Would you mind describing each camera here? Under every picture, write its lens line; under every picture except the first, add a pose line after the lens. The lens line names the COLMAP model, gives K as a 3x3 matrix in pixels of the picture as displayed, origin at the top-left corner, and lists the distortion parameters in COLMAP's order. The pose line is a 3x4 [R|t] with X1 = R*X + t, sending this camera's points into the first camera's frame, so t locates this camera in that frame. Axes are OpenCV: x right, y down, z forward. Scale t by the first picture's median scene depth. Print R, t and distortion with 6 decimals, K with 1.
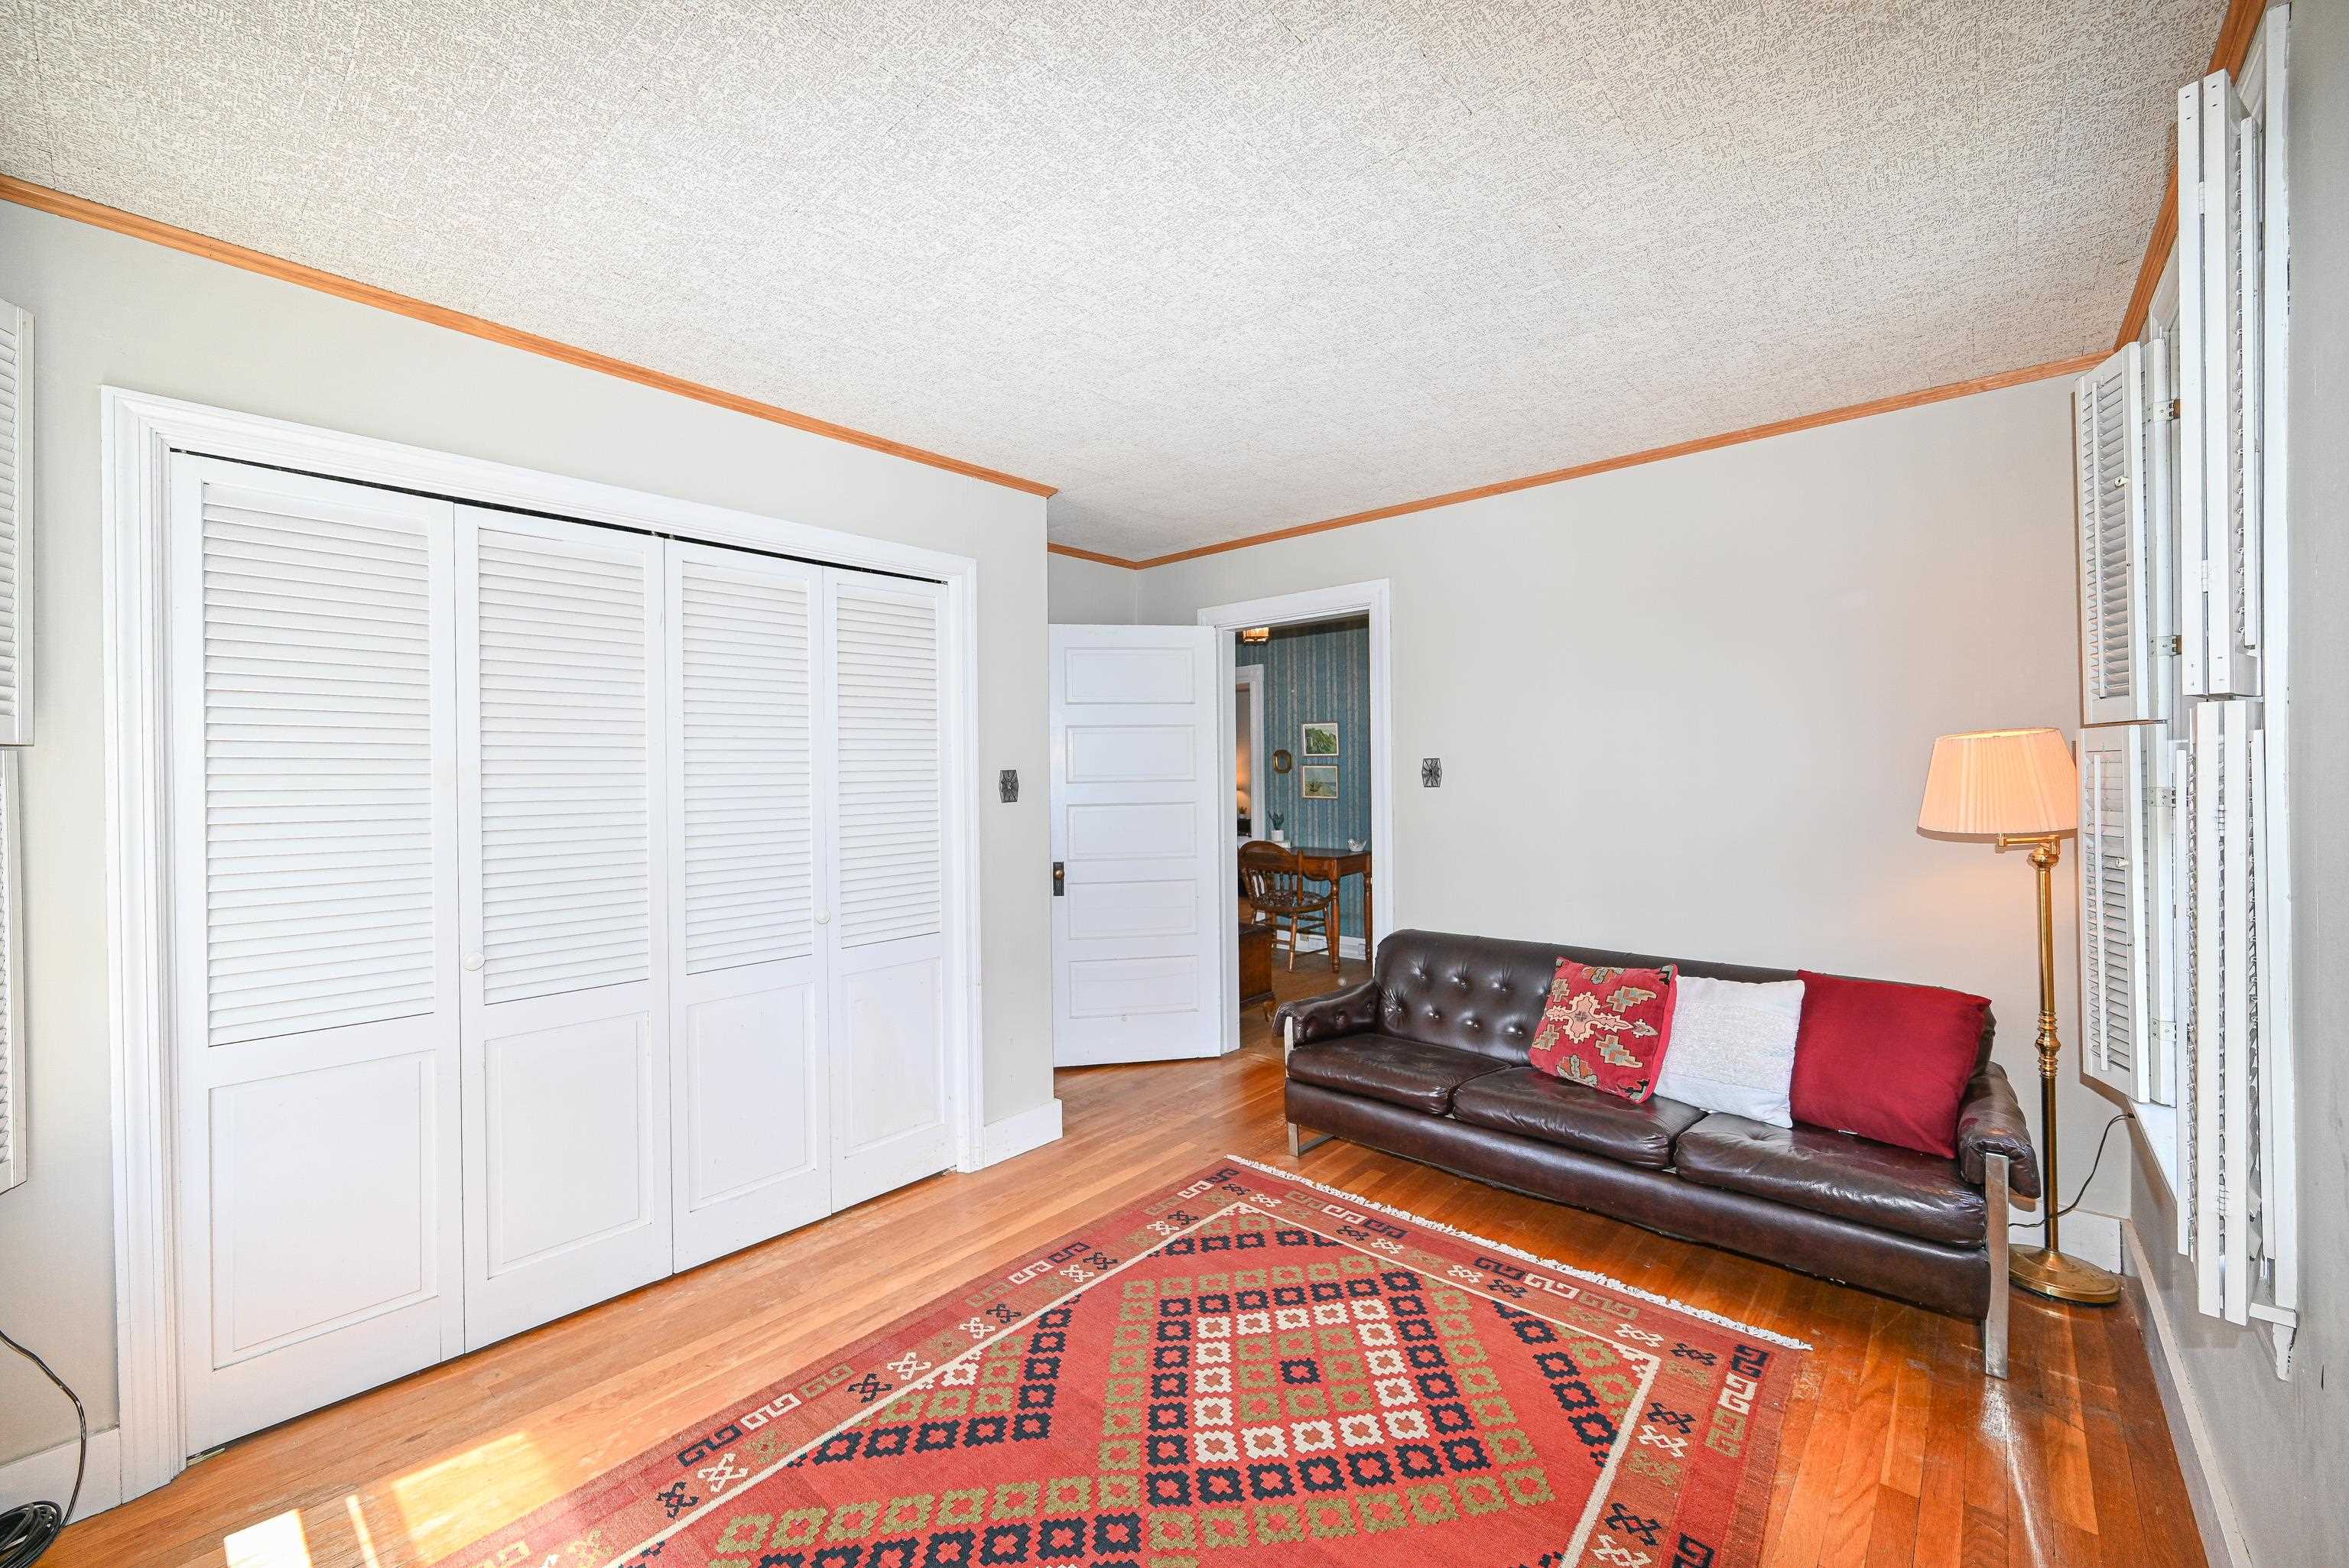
lens RADIAL K [[920.8, 0, 1173.2], [0, 920.8, 780.9], [0, 0, 1]] dist [-0.002651, -0.000273]
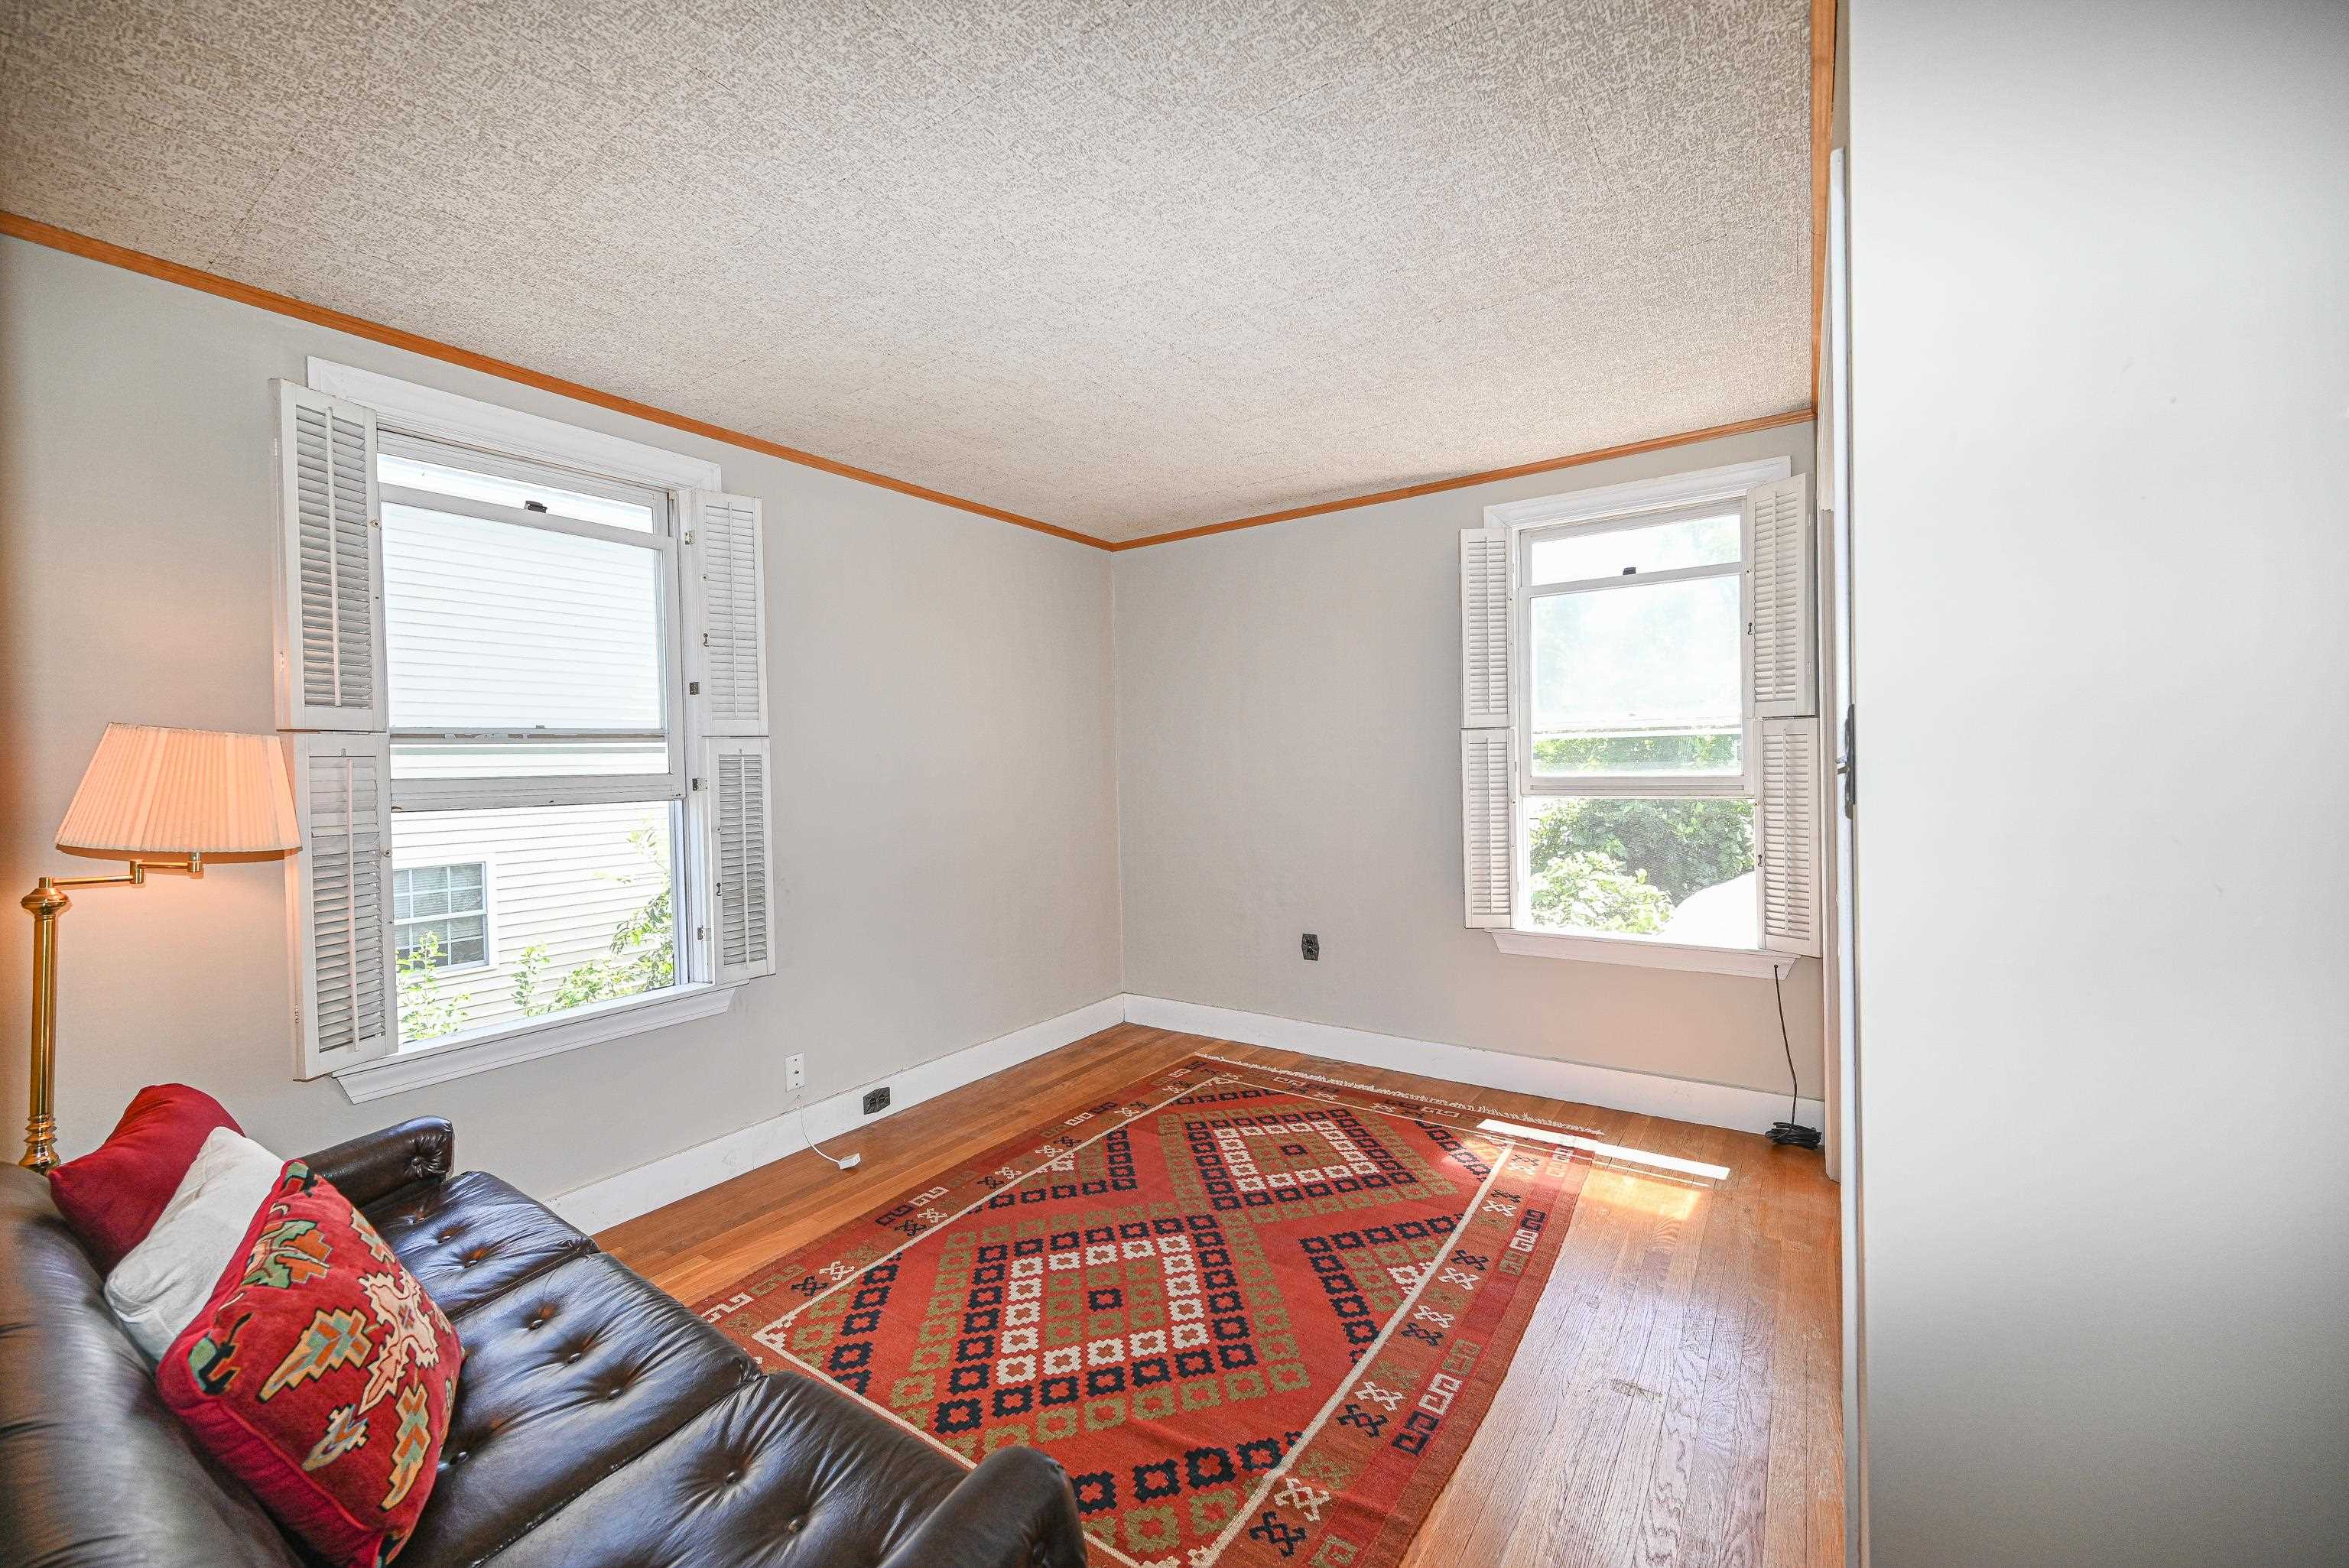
lens RADIAL K [[920.8, 0, 1171.8], [0, 920.8, 773.1], [0, 0, 1]] dist [-0.002651, -0.000273]
pose [[-0.991460, 0.036897, -0.125086, 0.161413], [0.033935, 0.999093, 0.025730, -0.008488], [0.125922, 0.021266, -0.991812, 1.945690]]
